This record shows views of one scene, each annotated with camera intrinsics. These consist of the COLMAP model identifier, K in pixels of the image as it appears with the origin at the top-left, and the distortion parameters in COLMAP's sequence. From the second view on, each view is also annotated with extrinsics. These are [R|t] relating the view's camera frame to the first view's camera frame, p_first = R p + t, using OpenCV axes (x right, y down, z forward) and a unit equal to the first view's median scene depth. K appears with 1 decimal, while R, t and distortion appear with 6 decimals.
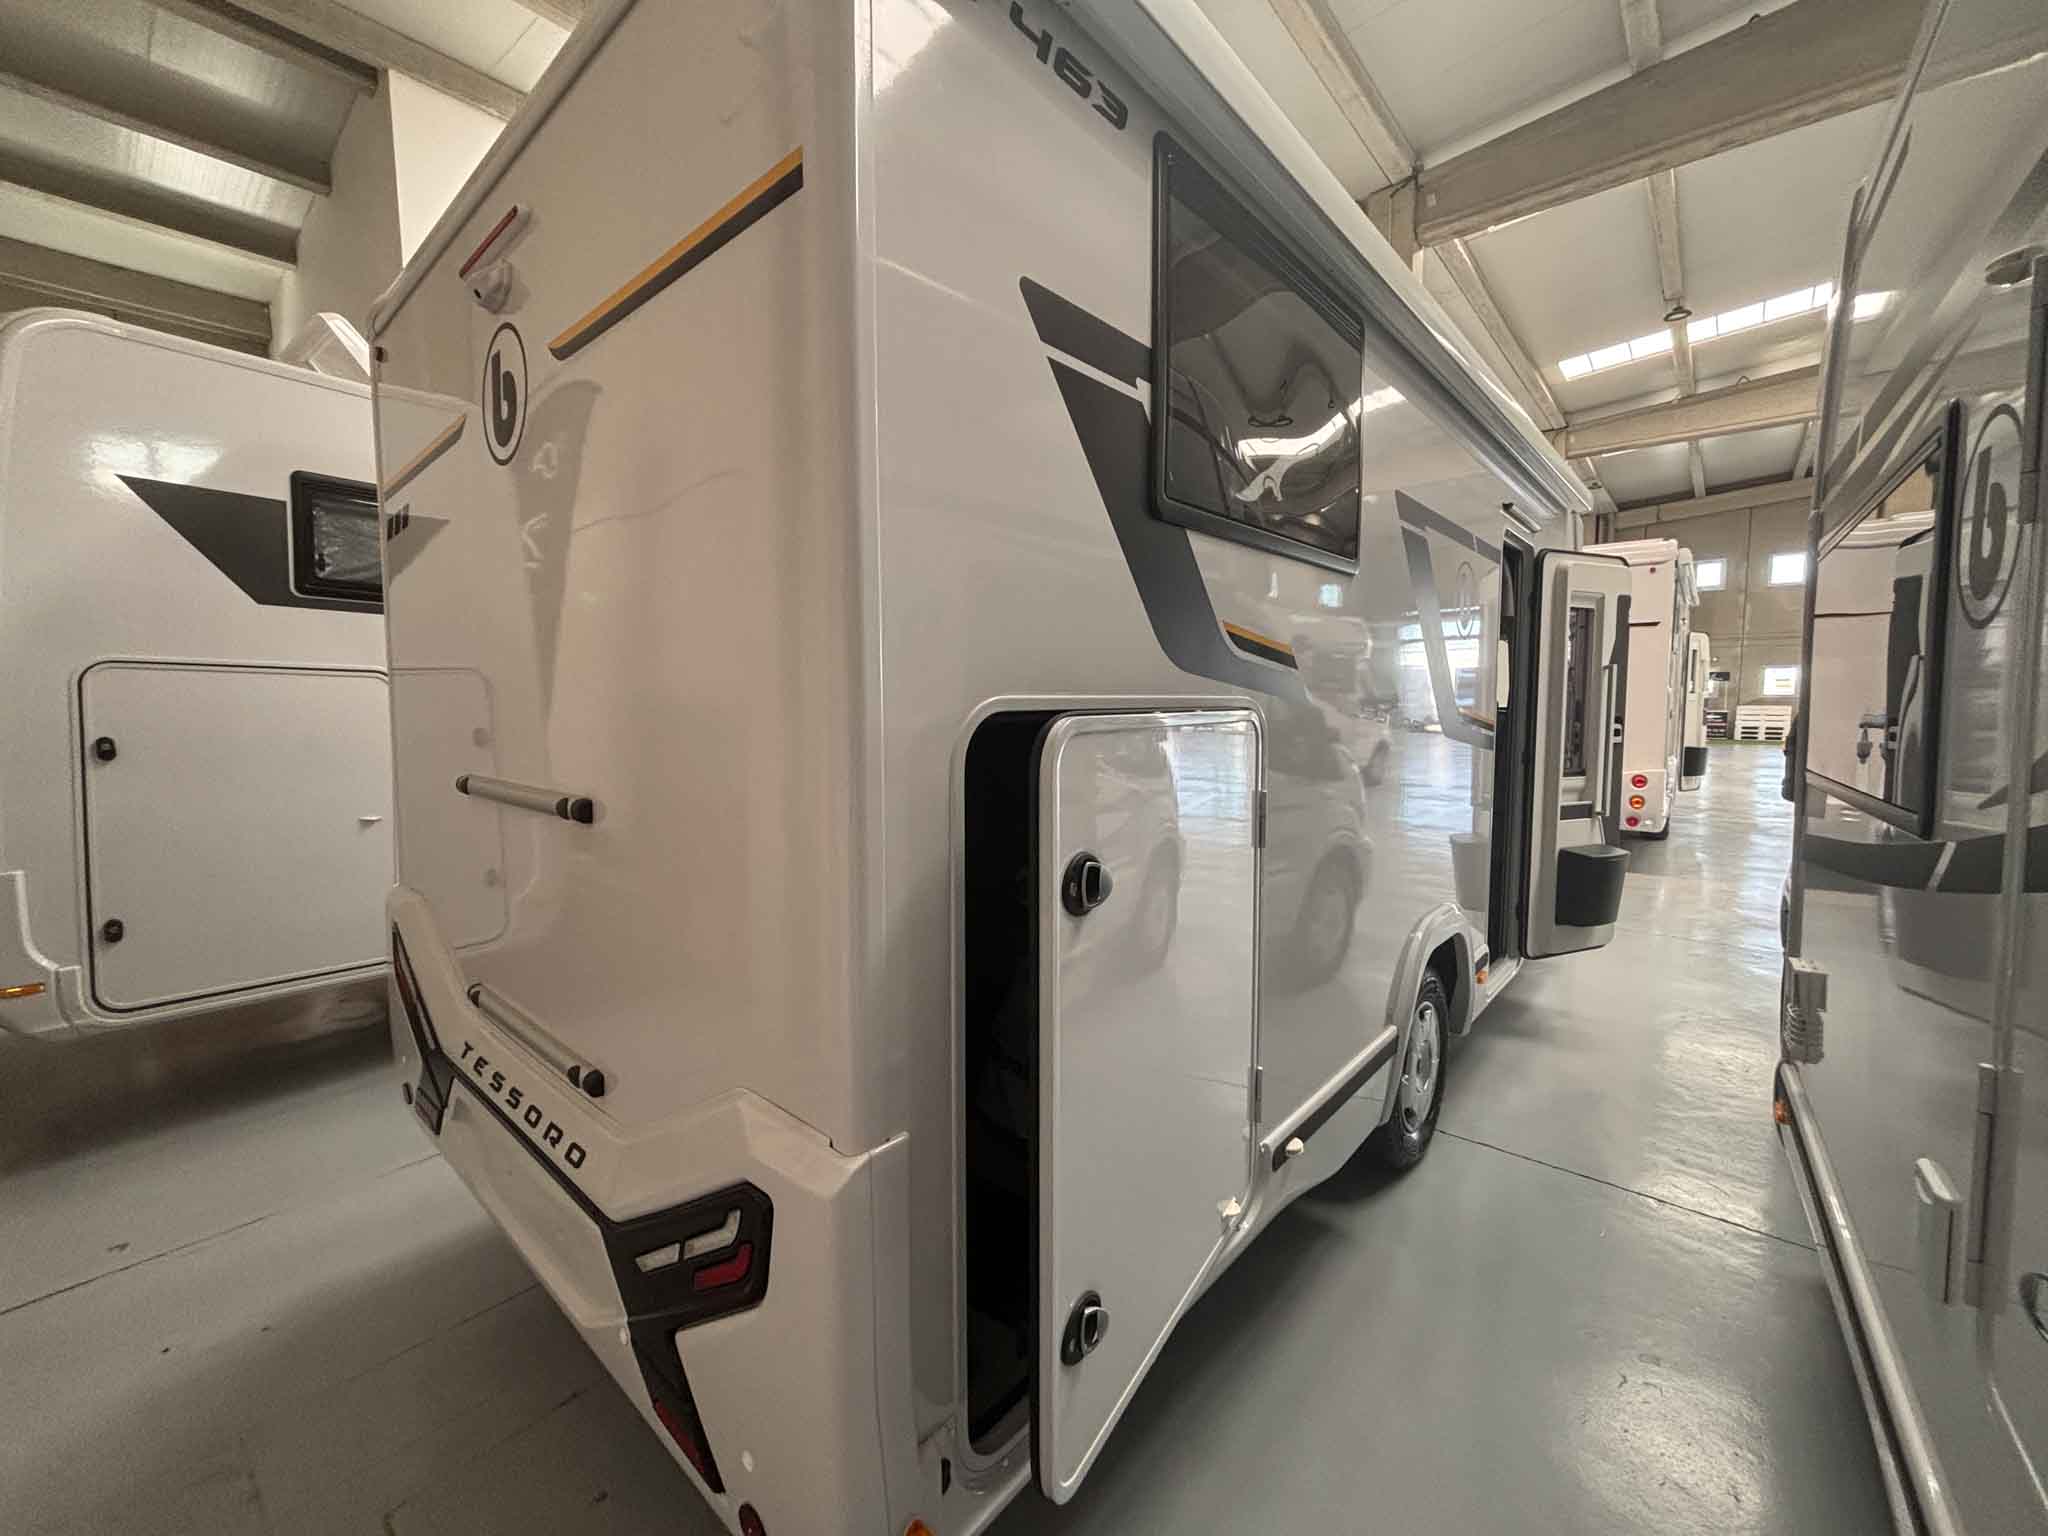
lens RADIAL K [[822.0, 0, 1021.5], [0, 822.0, 756.2], [0, 0, 1]] dist [-0.000469, 0.000238]
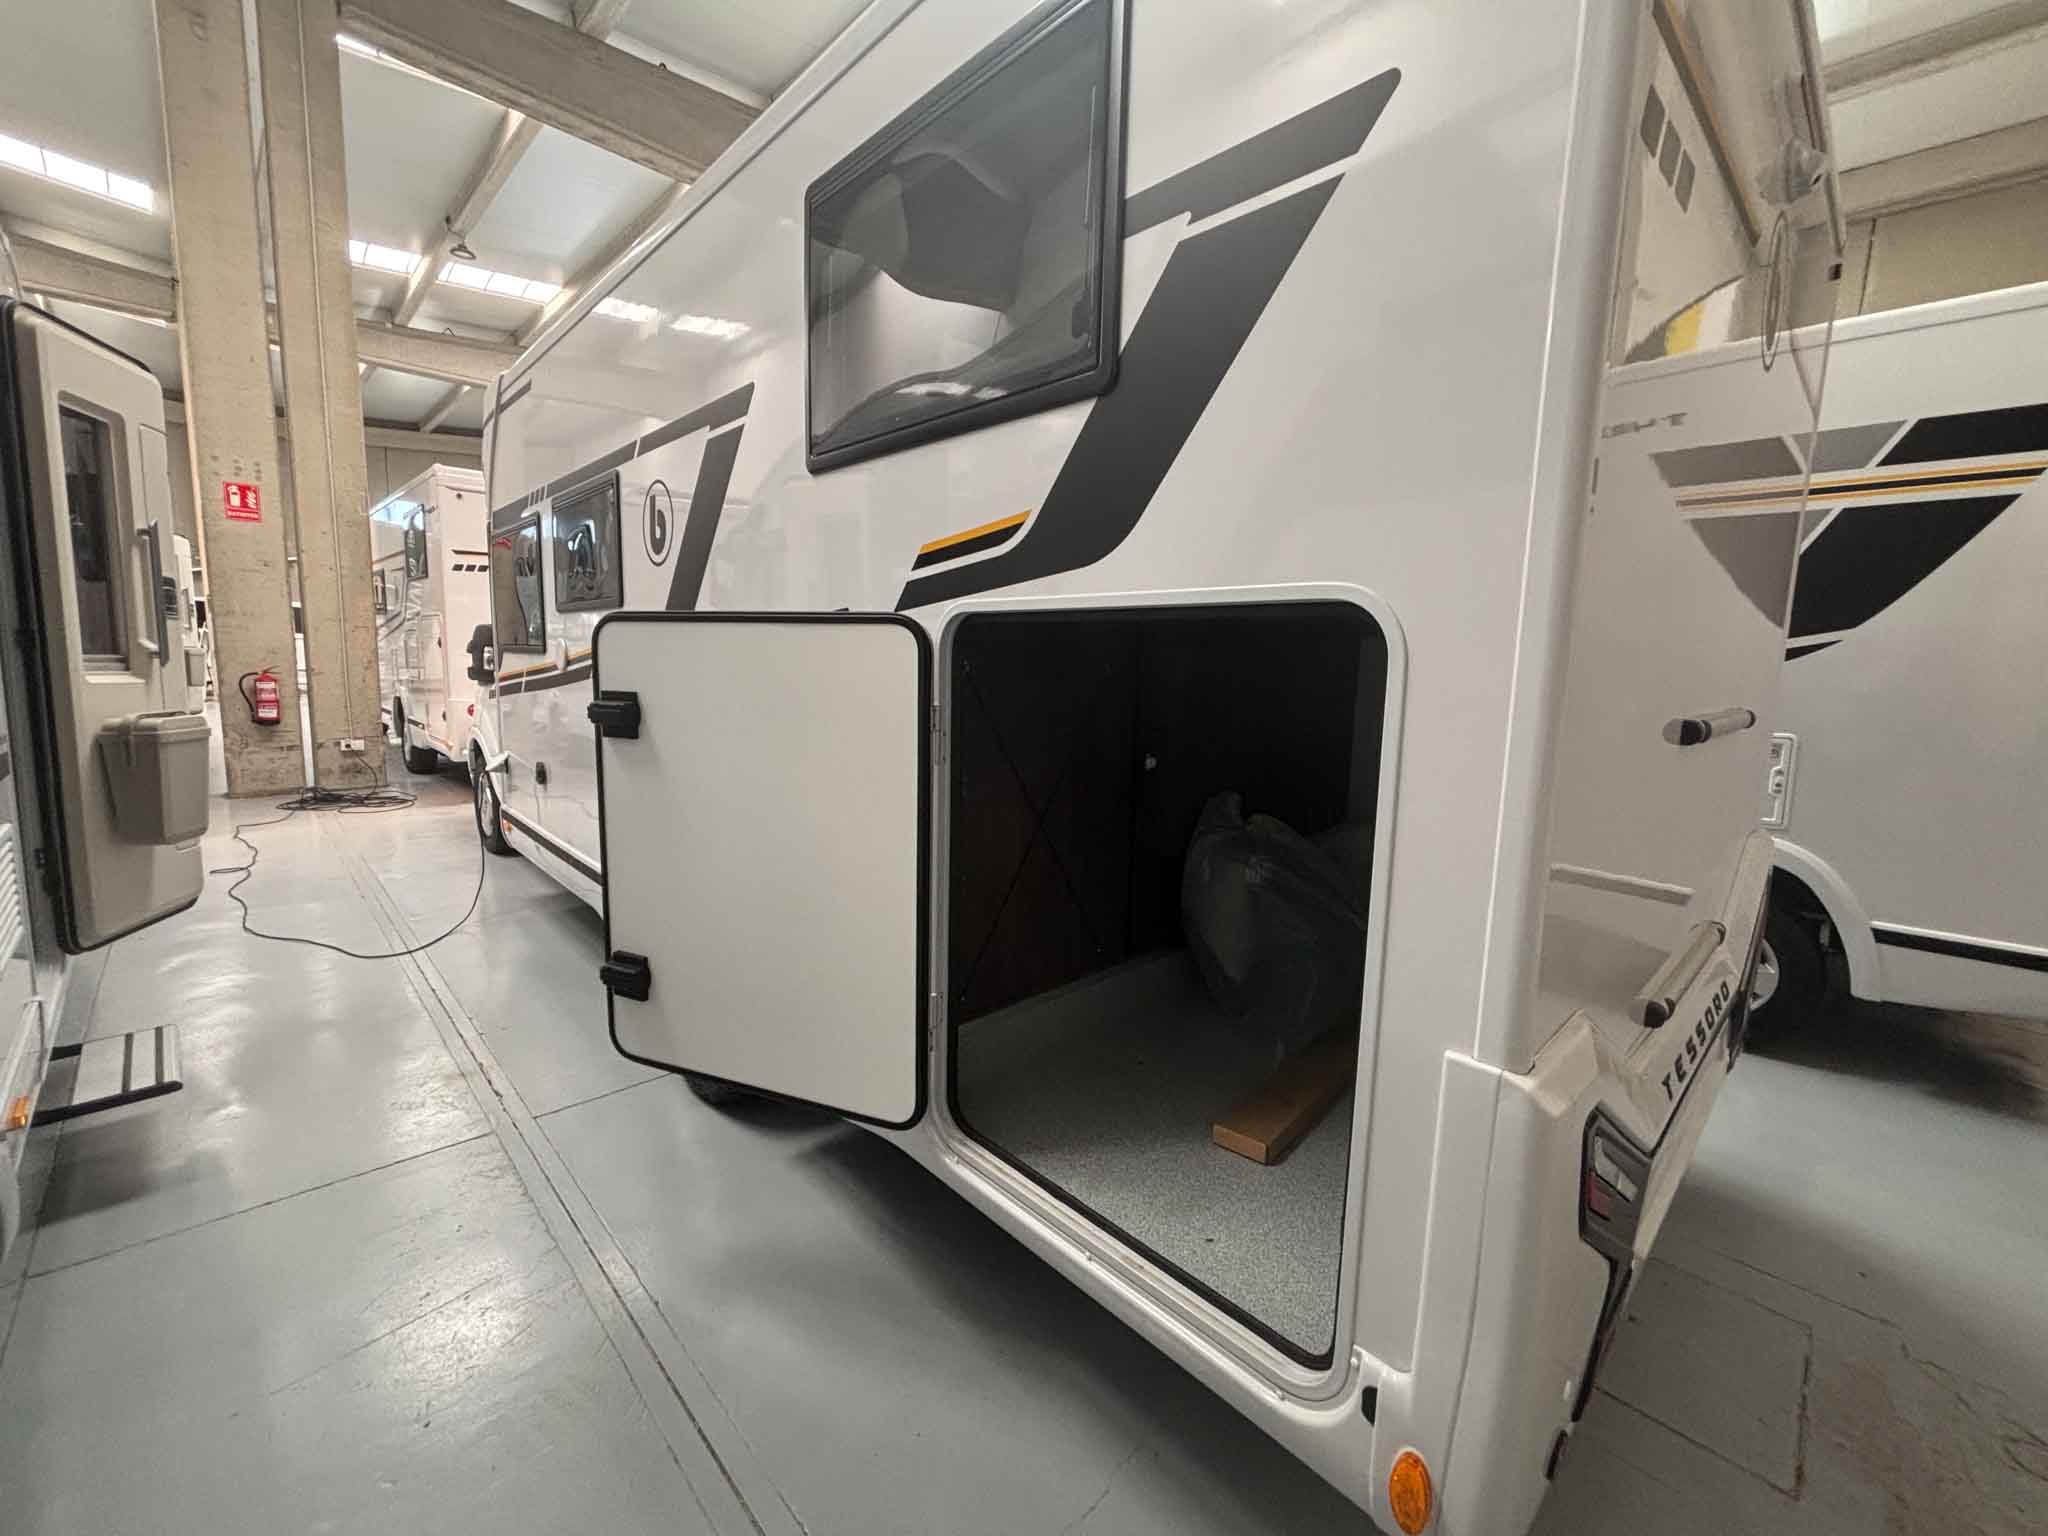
lens RADIAL K [[822.0, 0, 1018.5], [0, 822.0, 755.7], [0, 0, 1]] dist [-0.000469, 0.000238]
pose [[0.085425, -0.122713, 0.988759, -0.218599], [0.044765, 0.991857, 0.119230, -0.007012], [-0.995338, 0.034076, 0.090222, 0.230661]]
